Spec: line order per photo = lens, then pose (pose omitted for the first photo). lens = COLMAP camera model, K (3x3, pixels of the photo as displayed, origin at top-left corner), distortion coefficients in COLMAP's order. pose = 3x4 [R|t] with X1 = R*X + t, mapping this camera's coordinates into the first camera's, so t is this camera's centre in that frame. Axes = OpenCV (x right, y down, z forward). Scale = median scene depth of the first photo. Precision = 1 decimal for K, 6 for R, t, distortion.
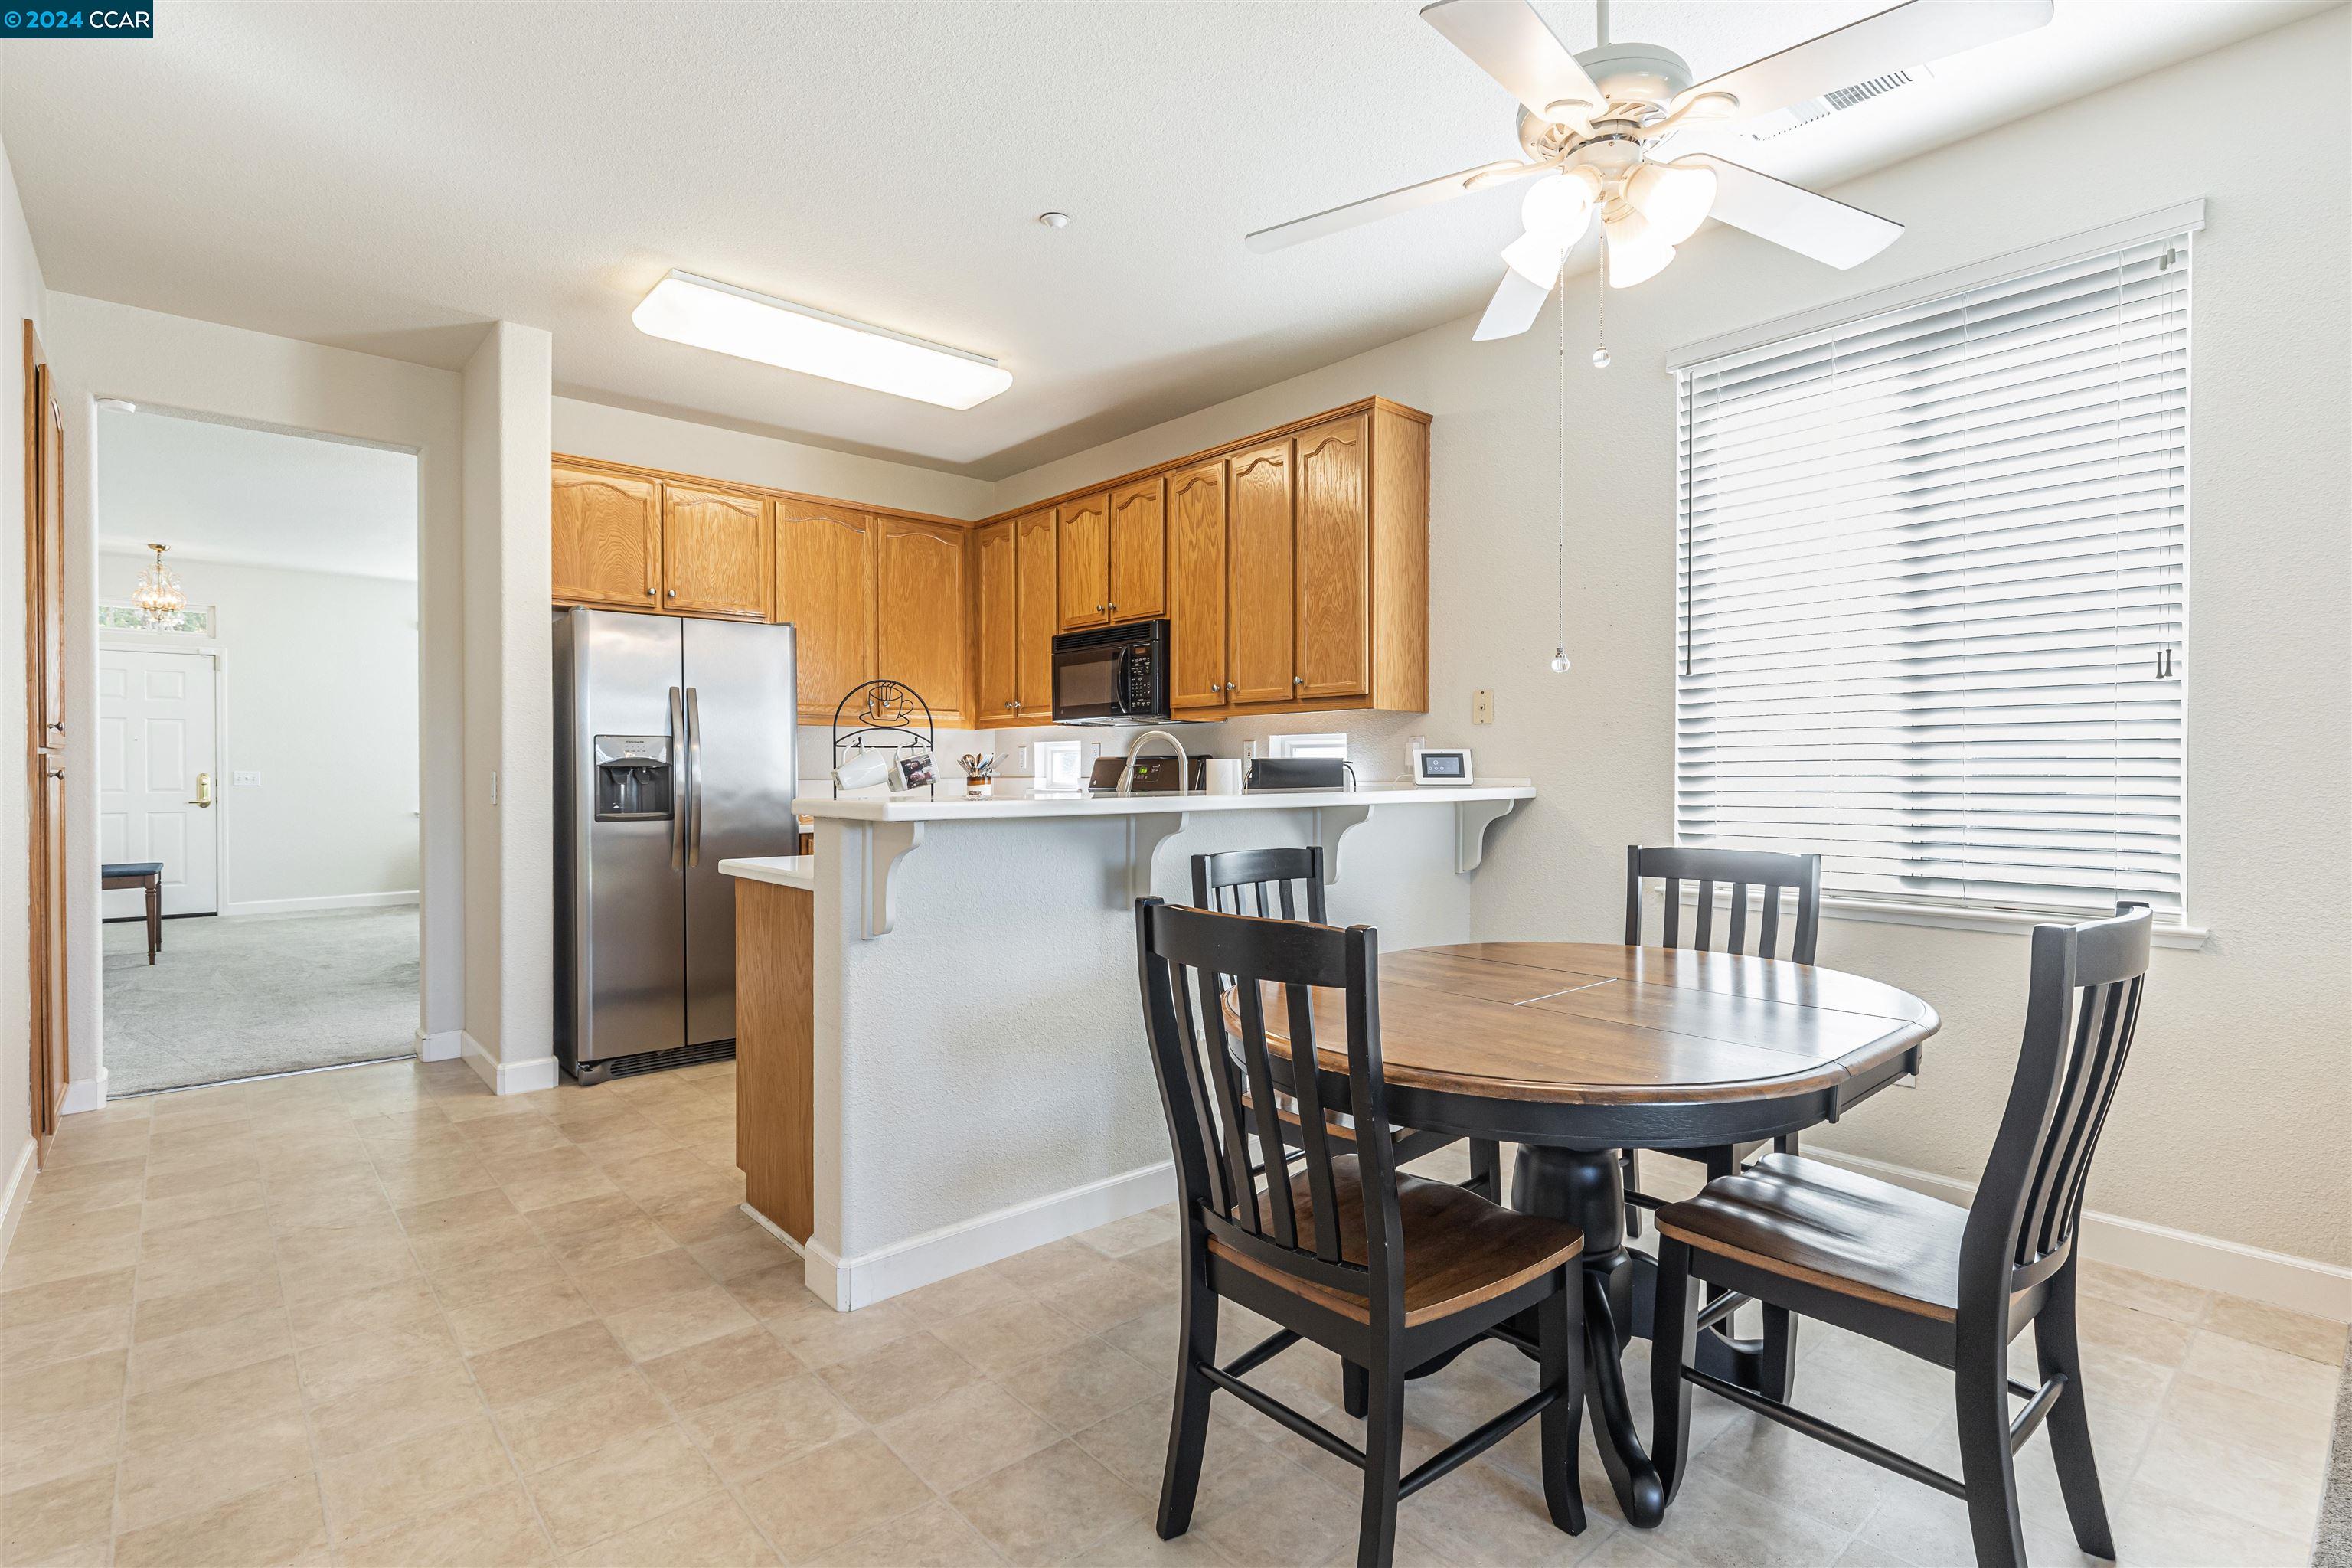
lens RADIAL K [[1146.4, 0, 1177.3], [0, 1146.4, 778.1], [0, 0, 1]] dist [0.011249, 0.000031]
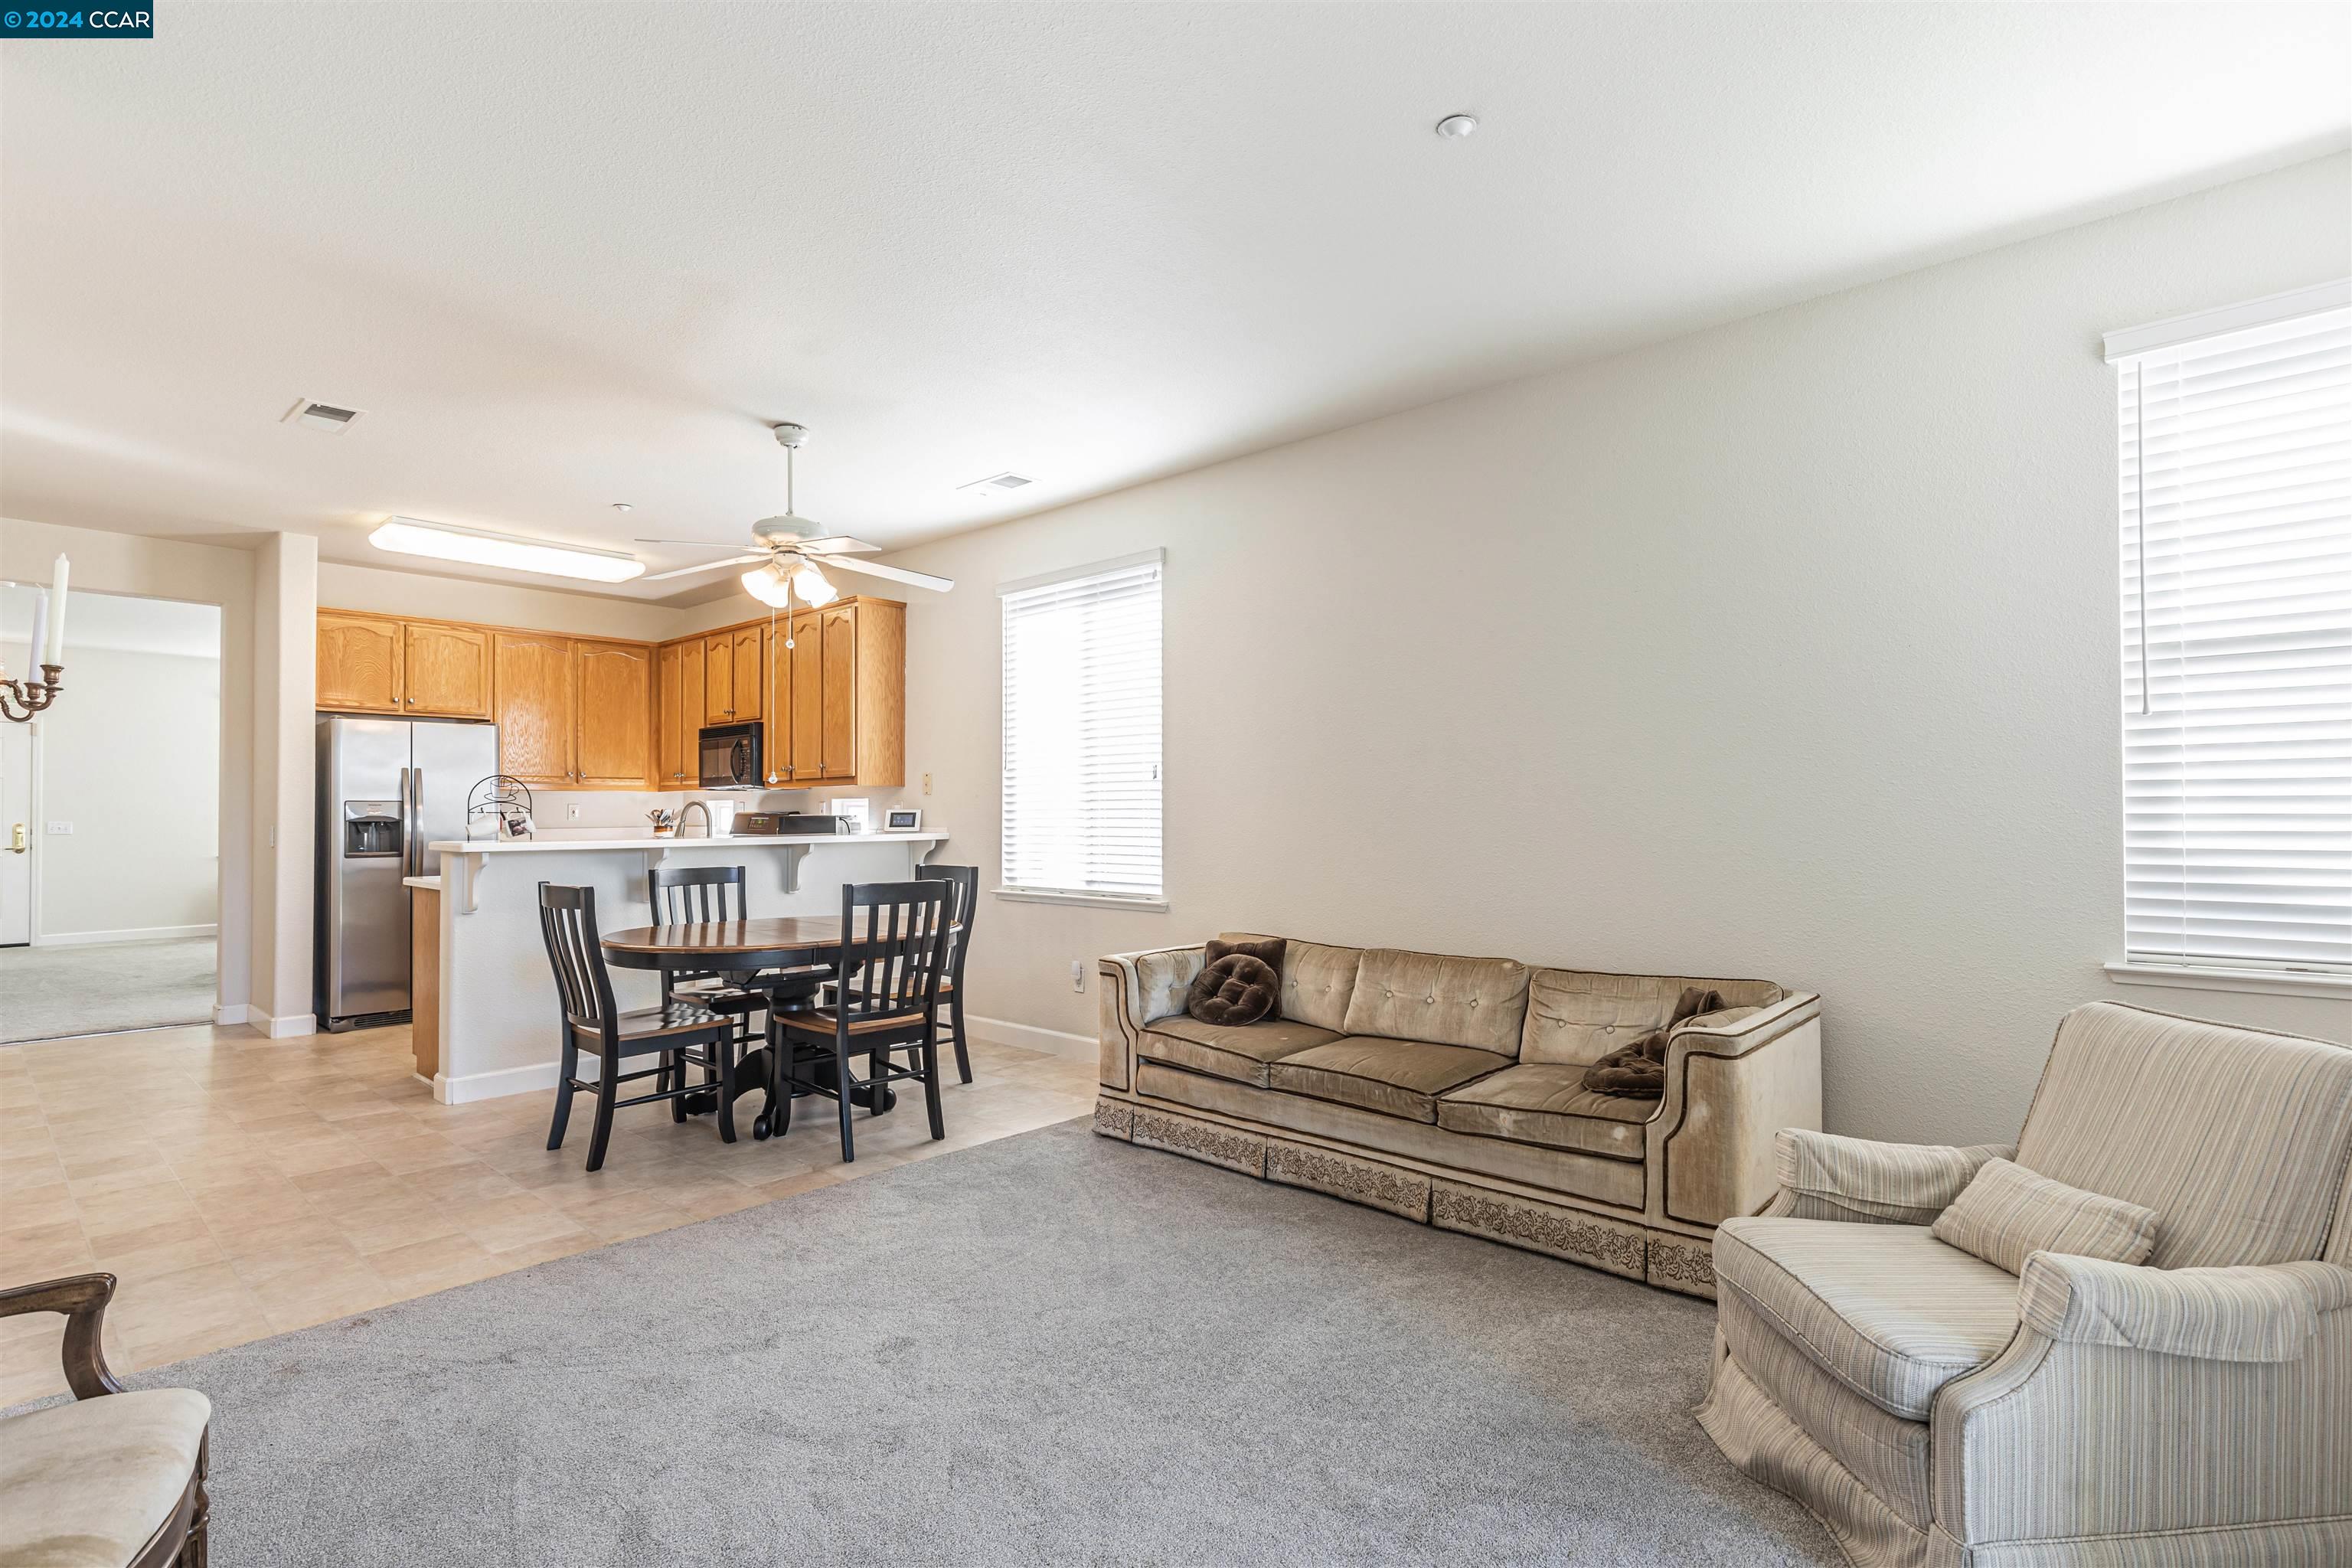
lens RADIAL K [[1146.4, 0, 1184.2], [0, 1146.4, 799.0], [0, 0, 1]] dist [0.011249, 0.000031]
pose [[0.993935, -0.000070, 0.109973, 0.405631], [0.002181, 0.999816, -0.019074, -0.007950], [-0.109952, 0.019198, 0.993752, -0.602062]]
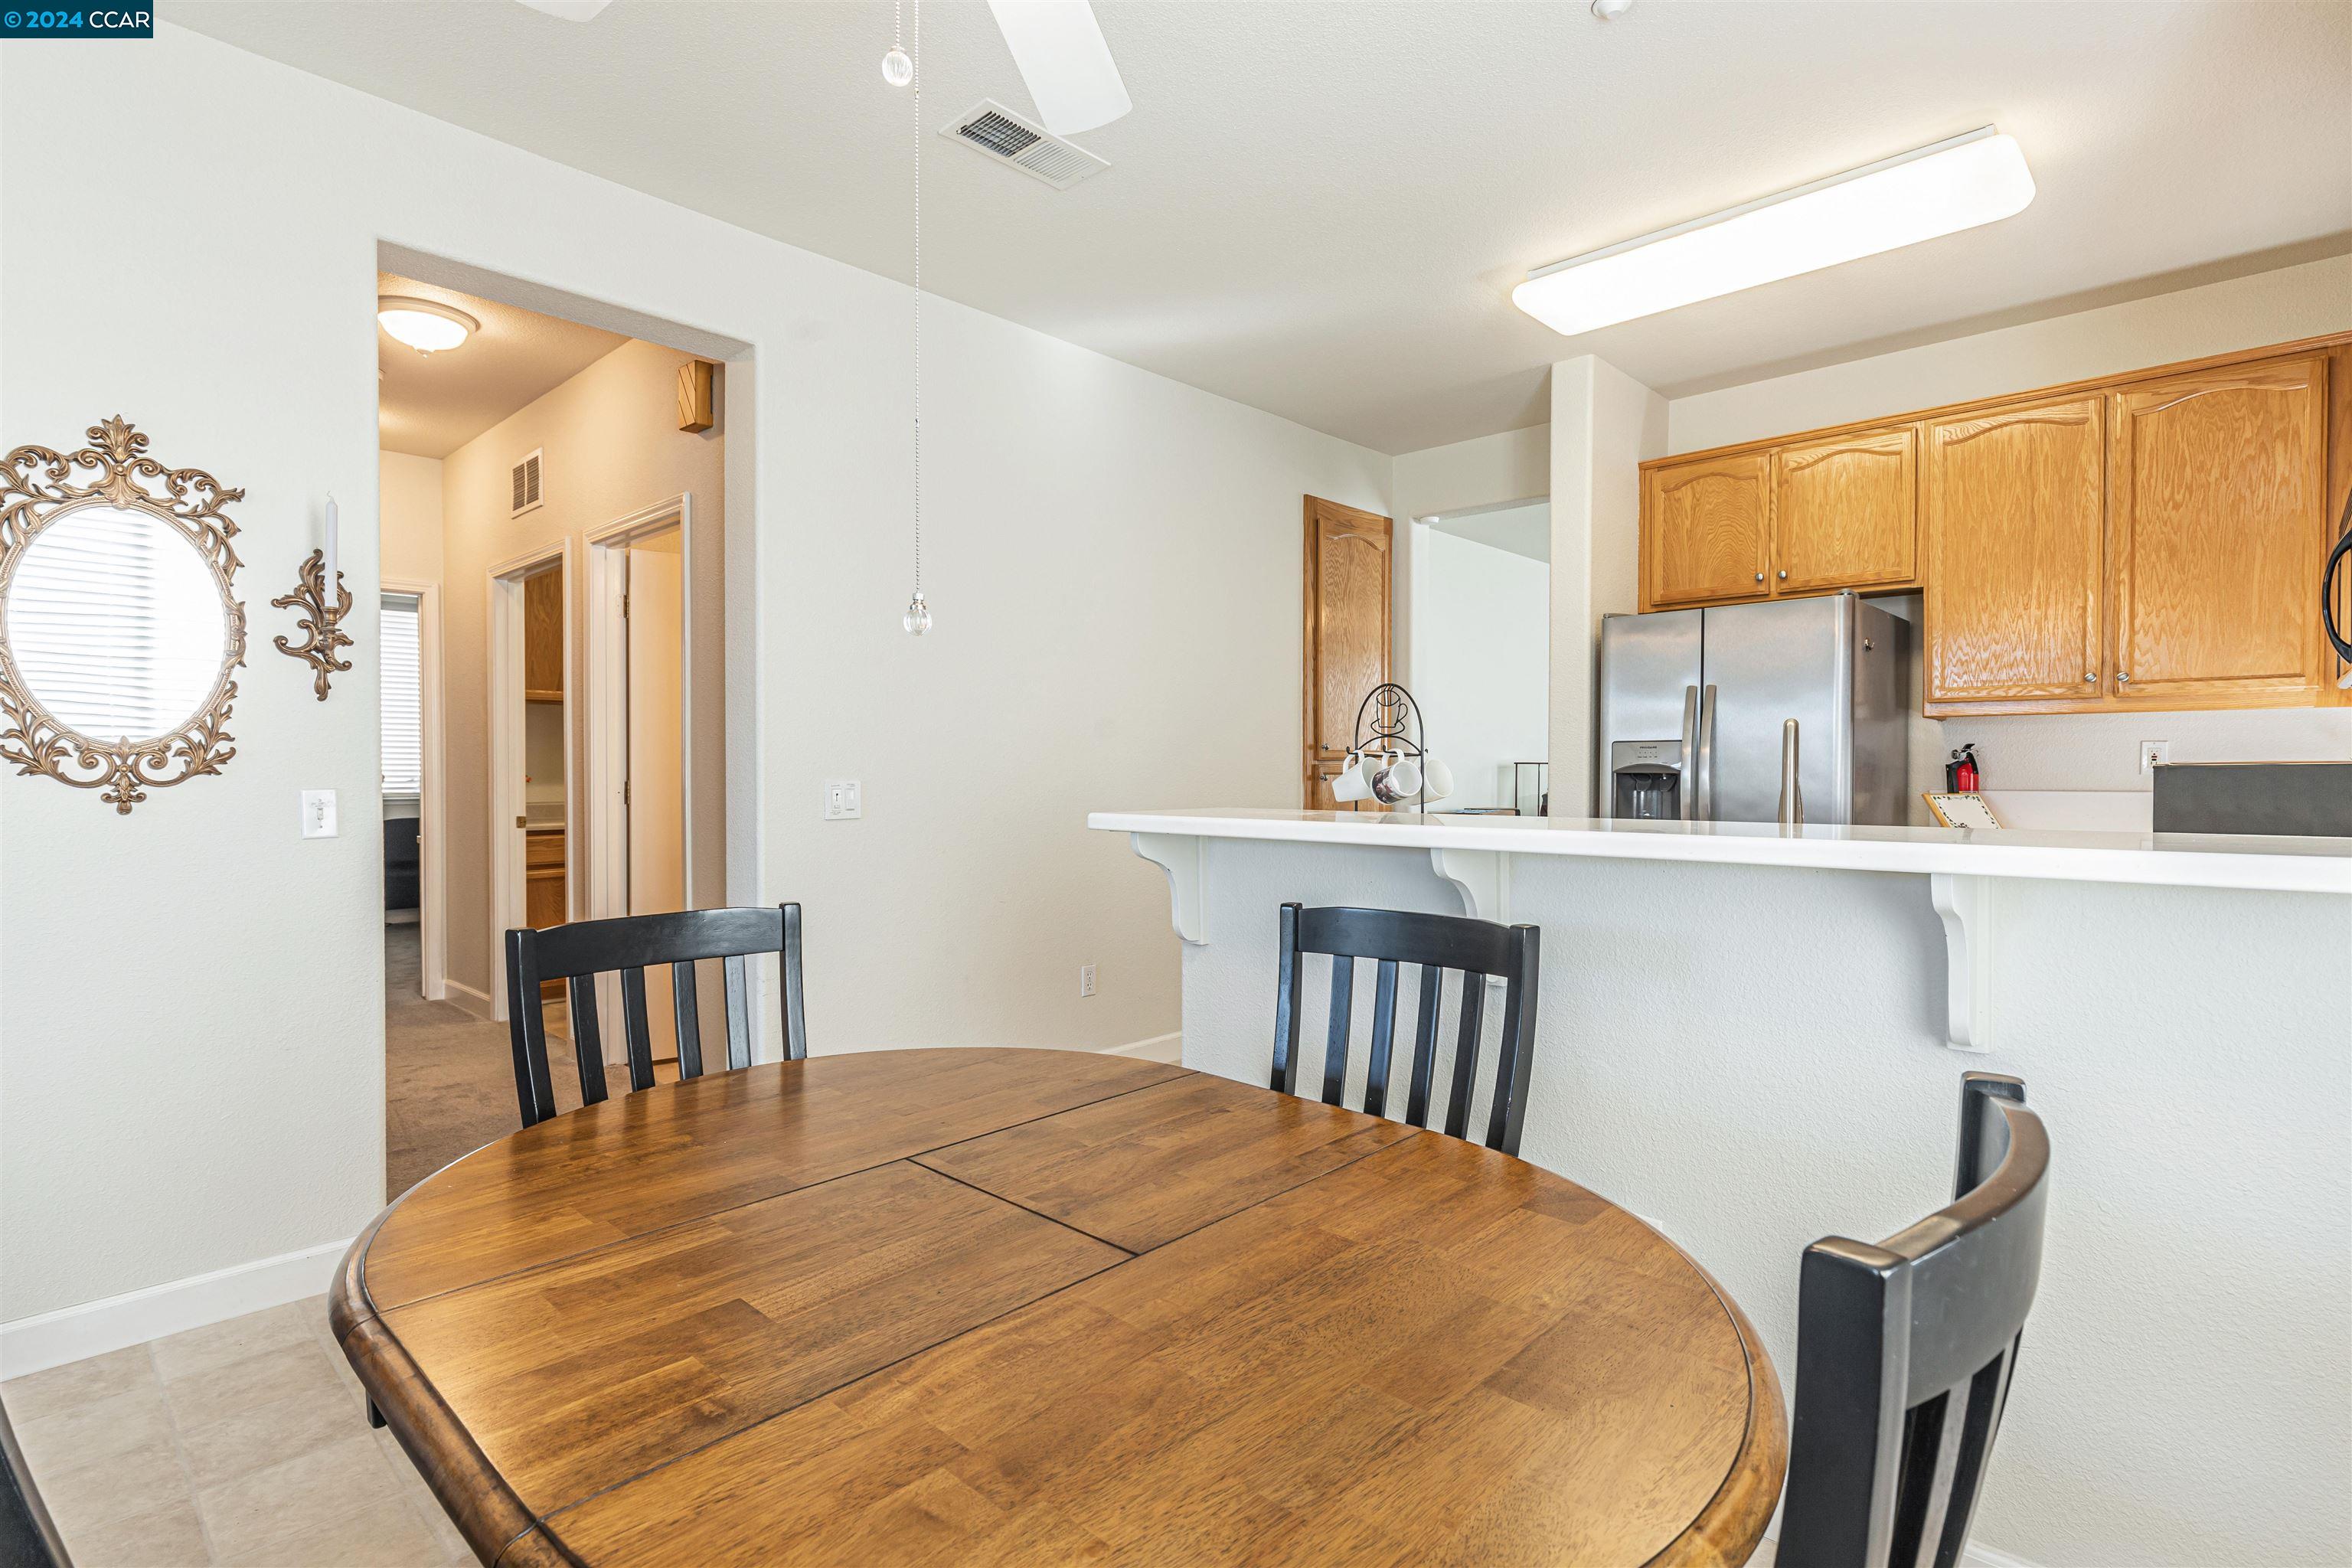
lens RADIAL K [[1146.4, 0, 1179.9], [0, 1146.4, 782.2], [0, 0, 1]] dist [0.011249, 0.000031]
pose [[0.089566, 0.014184, -0.995880, 0.436678], [-0.008052, 0.999876, 0.013517, -0.012241], [0.995948, 0.006808, 0.089669, 0.518121]]
